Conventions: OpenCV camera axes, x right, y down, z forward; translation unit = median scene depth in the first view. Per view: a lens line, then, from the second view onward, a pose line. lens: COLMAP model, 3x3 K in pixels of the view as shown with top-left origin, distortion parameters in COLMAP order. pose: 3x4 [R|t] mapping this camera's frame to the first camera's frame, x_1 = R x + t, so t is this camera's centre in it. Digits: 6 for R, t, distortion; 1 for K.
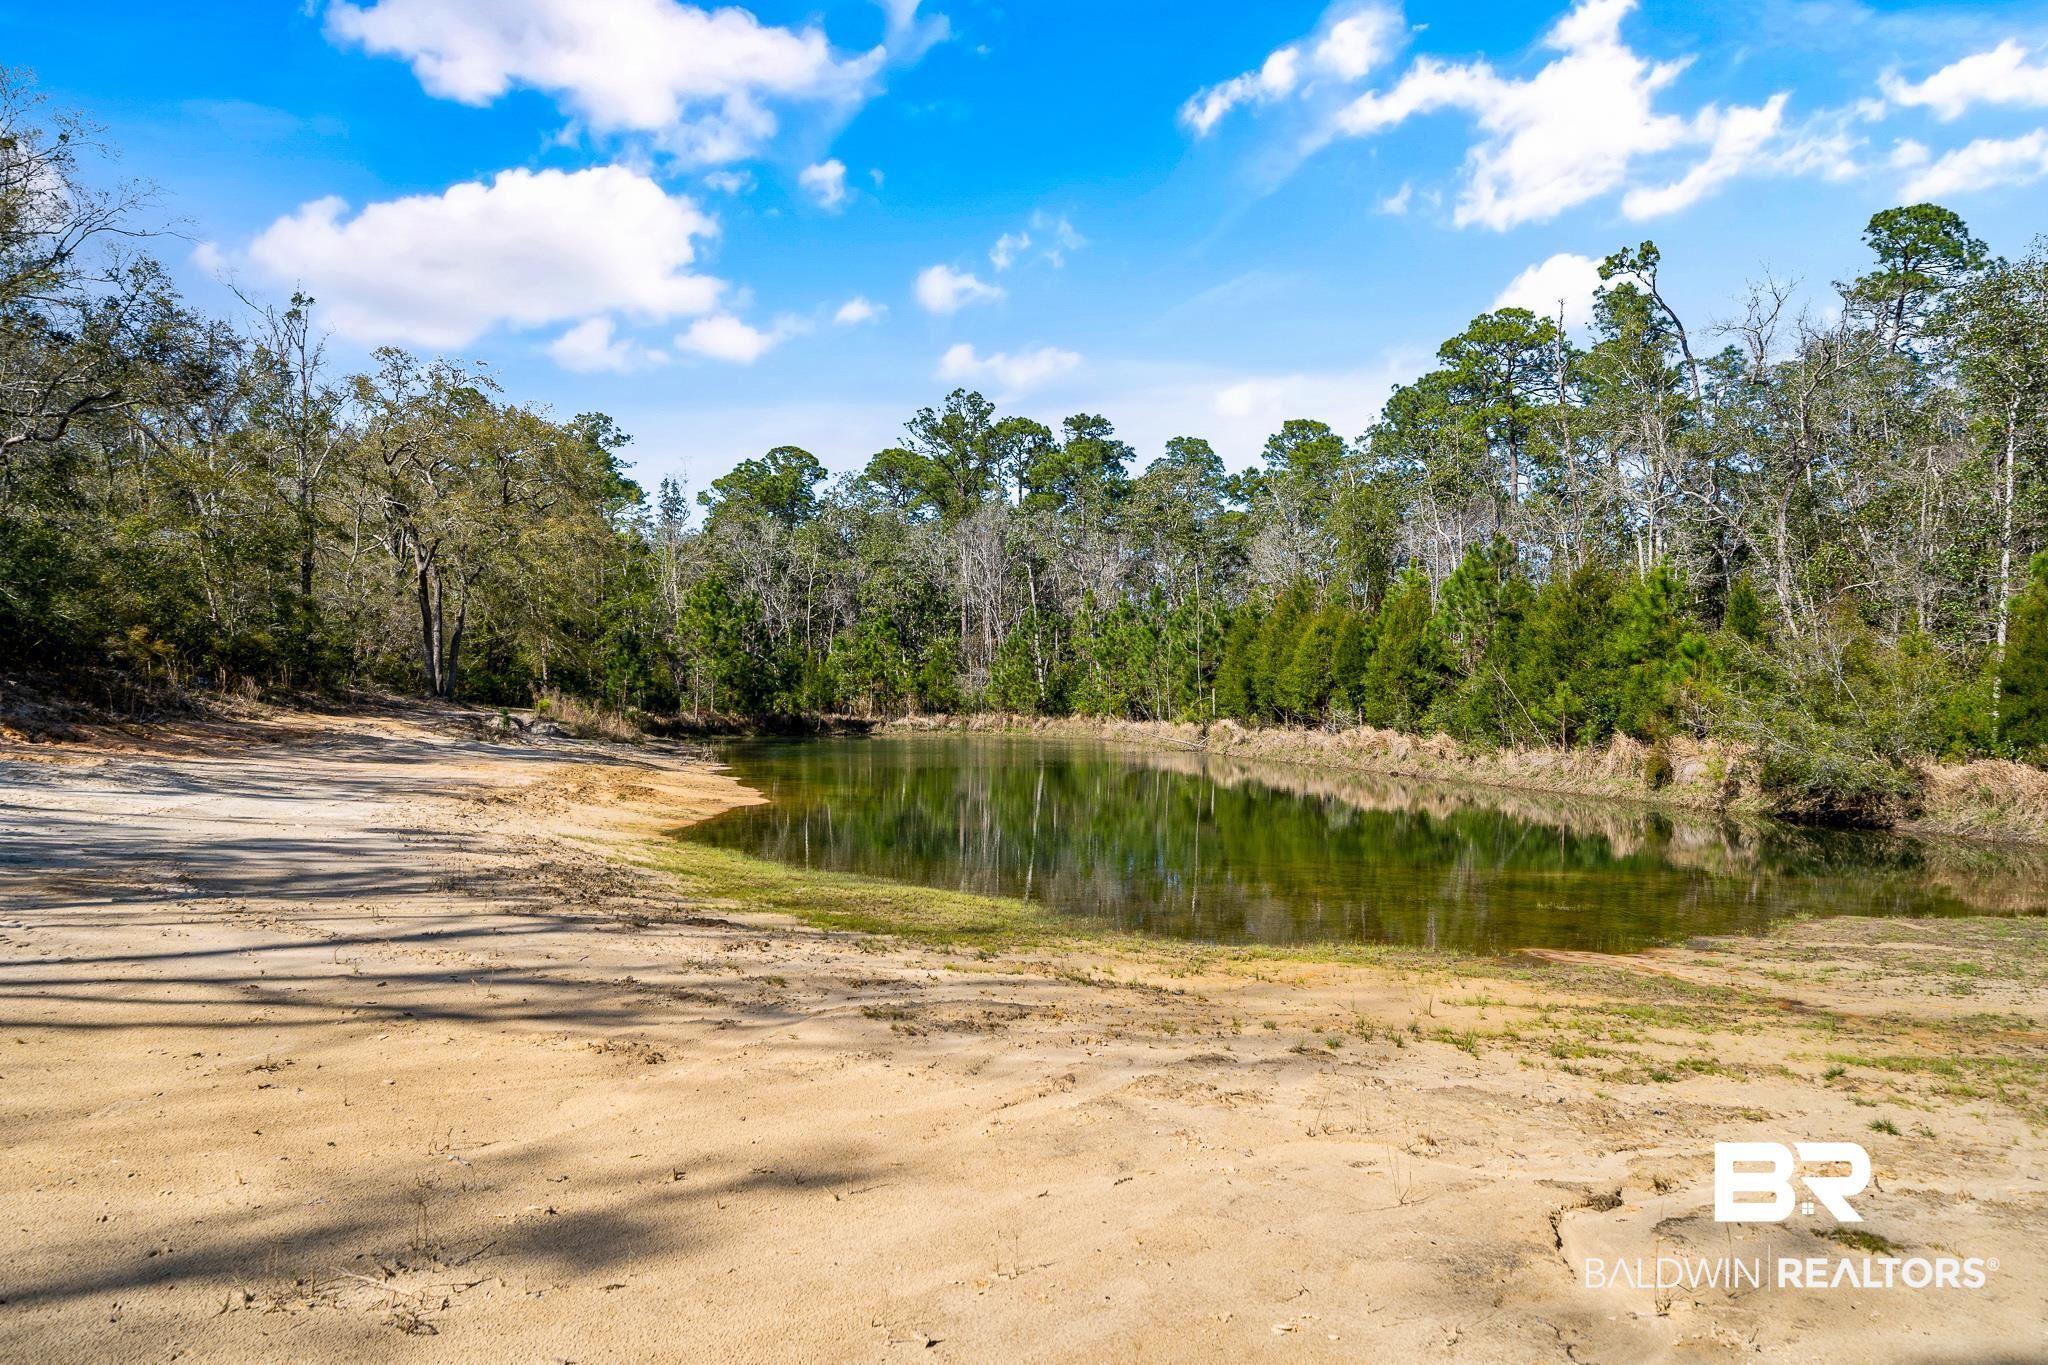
lens RADIAL K [[1411.7, 0, 1024.2], [0, 1411.7, 689.4], [0, 0, 1]] dist [0.002770, -0.000276]
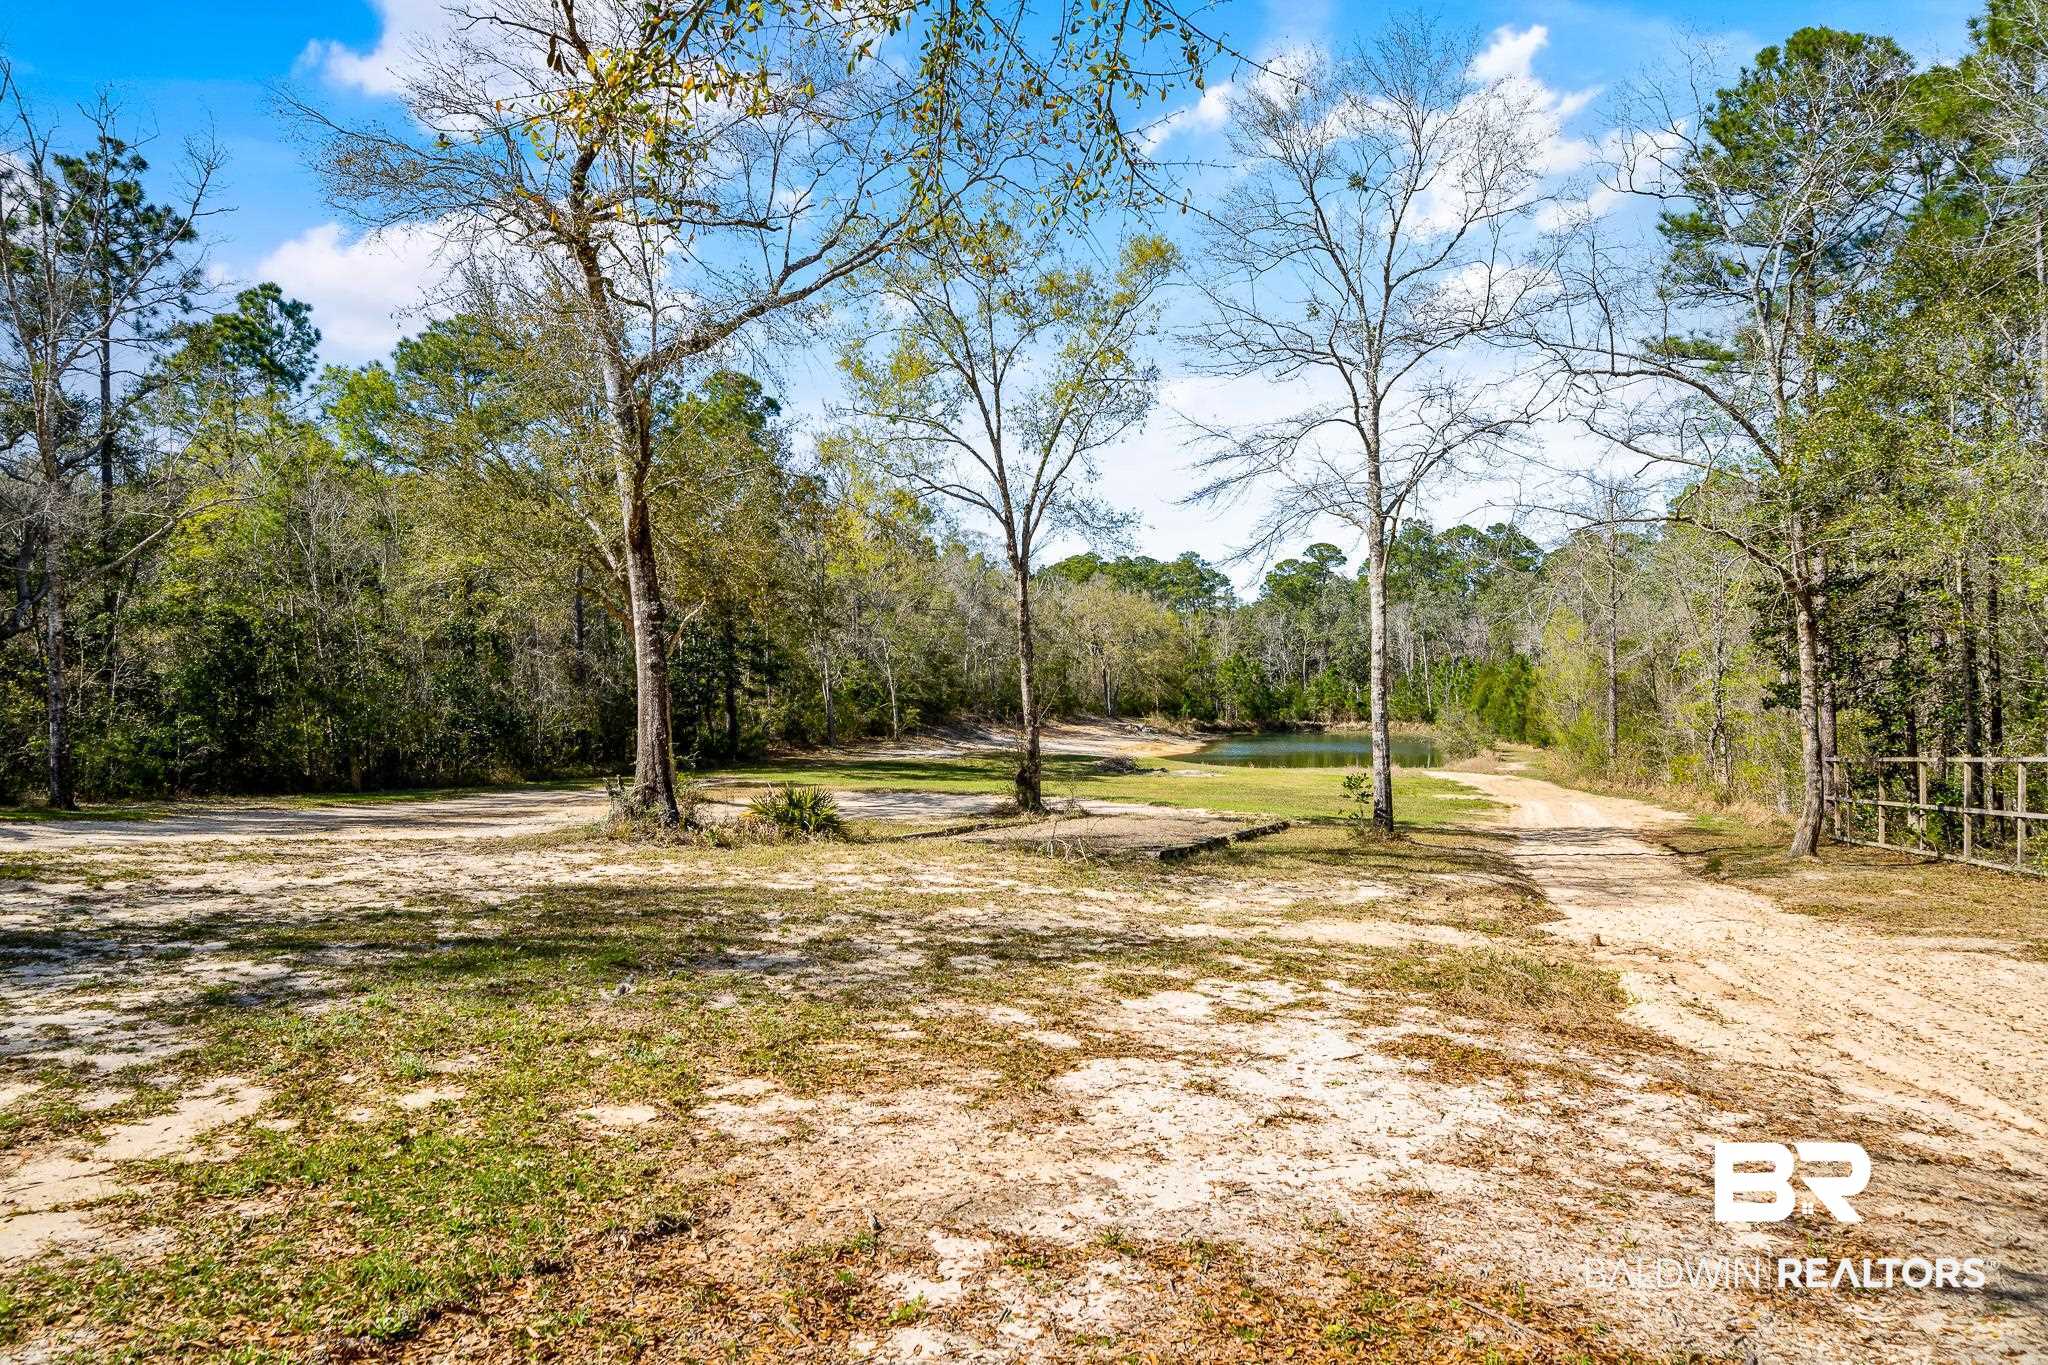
lens RADIAL K [[1411.7, 0, 1023.6], [0, 1411.7, 685.1], [0, 0, 1]] dist [0.002770, -0.000276]
pose [[0.895205, -0.004152, -0.445635, 0.418559], [0.005862, 0.999980, 0.002459, -0.042061], [0.445616, -0.004813, 0.895211, -0.971913]]
